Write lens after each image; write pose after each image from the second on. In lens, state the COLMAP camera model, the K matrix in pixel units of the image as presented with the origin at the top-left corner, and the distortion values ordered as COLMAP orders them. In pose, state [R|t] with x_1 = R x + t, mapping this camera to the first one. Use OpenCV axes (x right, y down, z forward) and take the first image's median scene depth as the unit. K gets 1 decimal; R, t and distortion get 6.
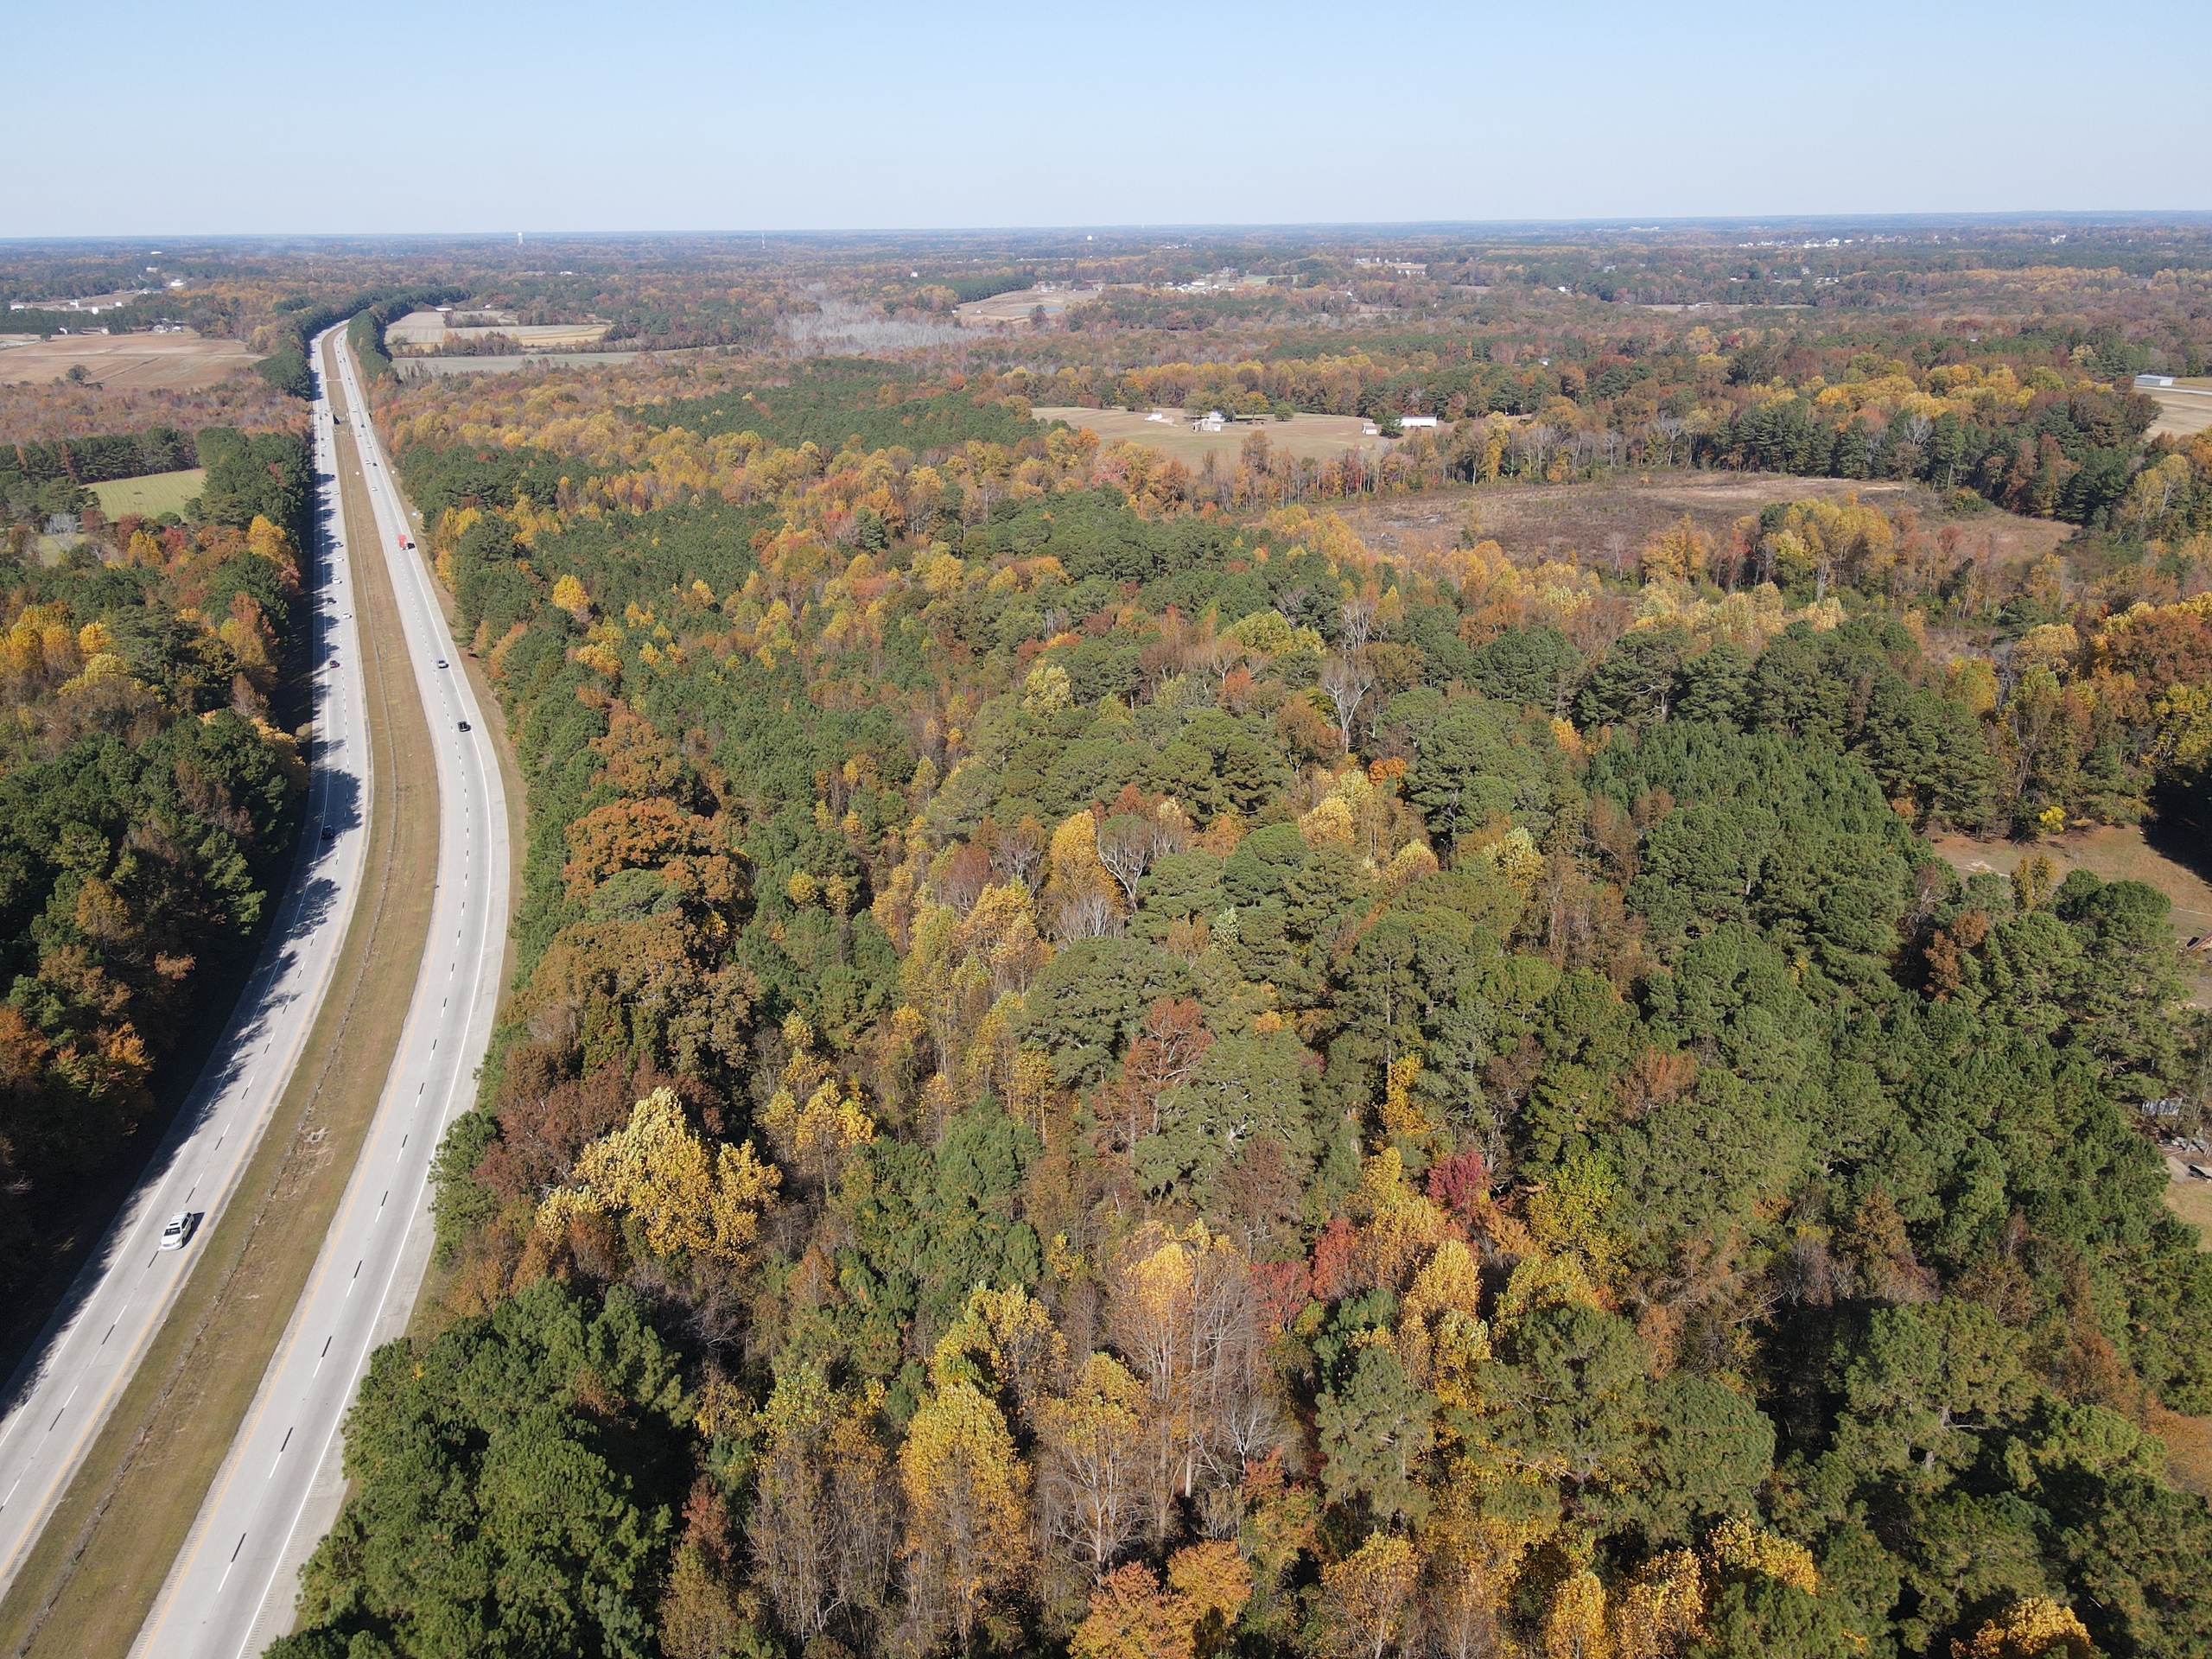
lens RADIAL K [[1585.4, 0, 1106.0], [0, 1585.4, 829.5], [0, 0, 1]] dist [0.019689, -0.002249]
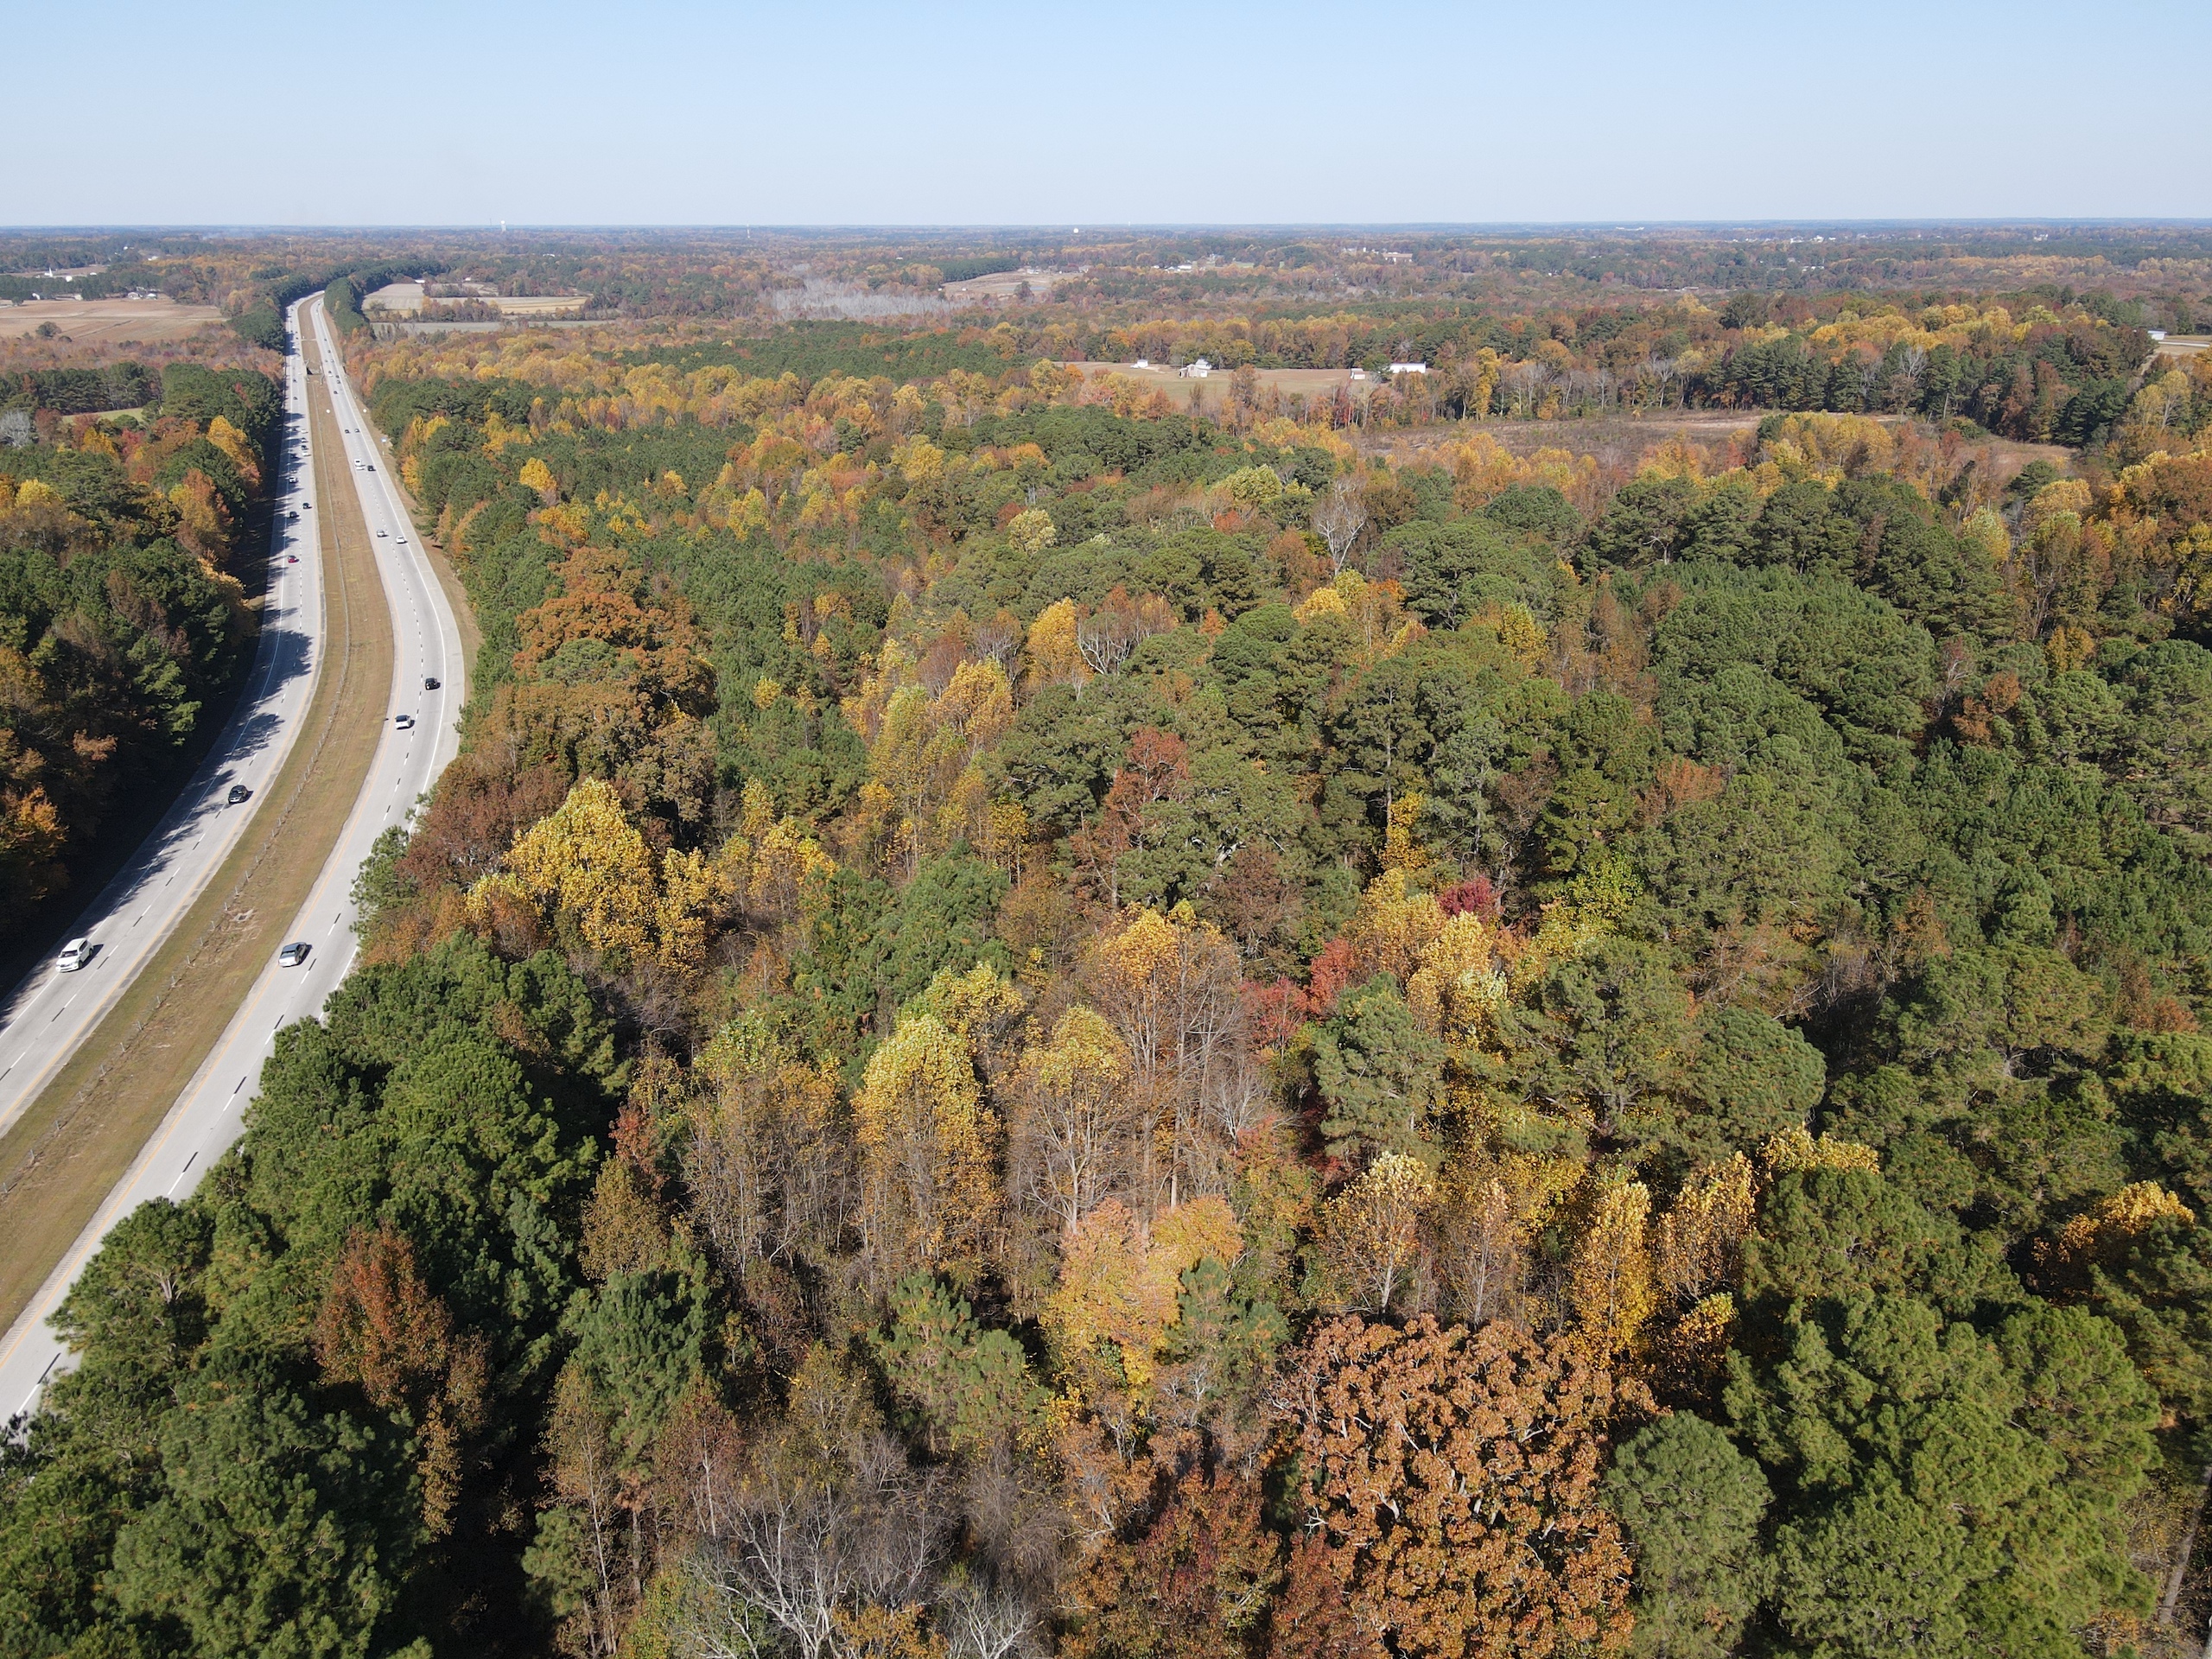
lens RADIAL K [[1585.4, 0, 1106.0], [0, 1585.4, 829.5], [0, 0, 1]] dist [0.019689, -0.002249]
pose [[0.999929, 0.005520, 0.010593, 0.000668], [-0.005524, 0.999985, 0.000304, 0.071397], [-0.010592, -0.000362, 0.999944, 0.029851]]
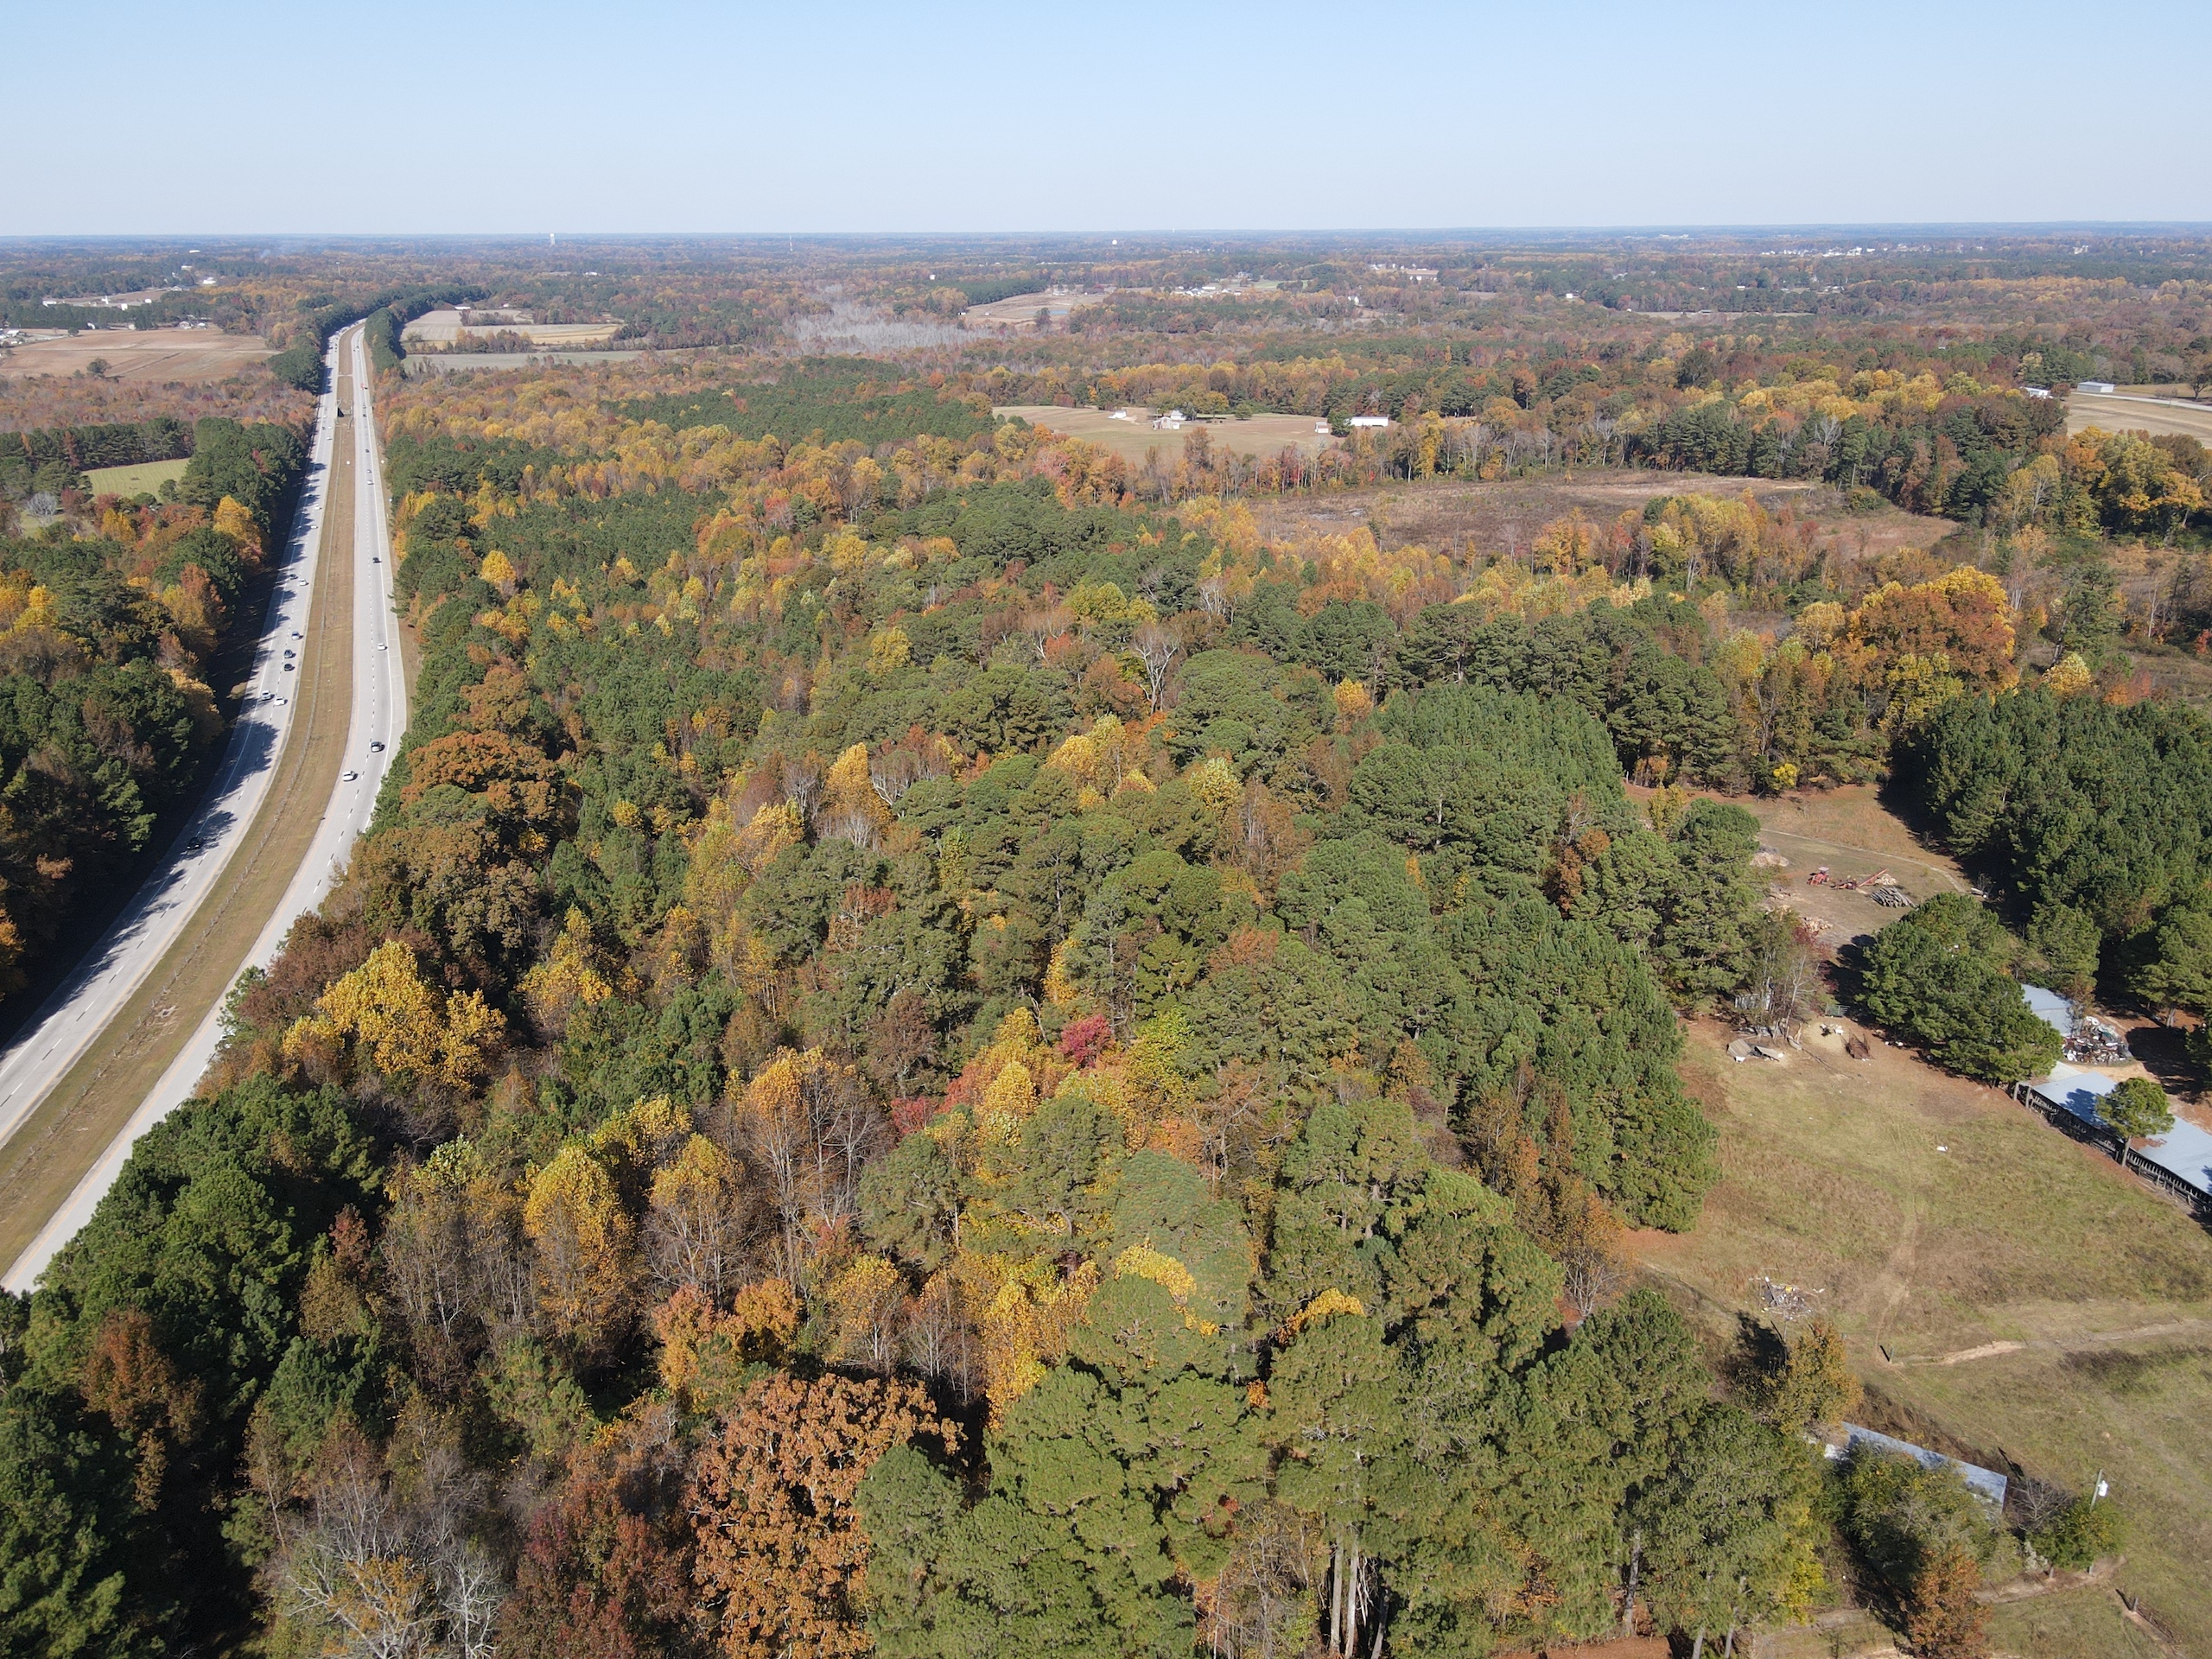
lens RADIAL K [[1585.4, 0, 1106.0], [0, 1585.4, 829.5], [0, 0, 1]] dist [0.019689, -0.002249]
pose [[0.999792, 0.012315, -0.016238, 0.103120], [-0.012355, 0.999921, -0.002366, 0.028312], [0.016208, 0.002566, 0.999865, -0.073058]]
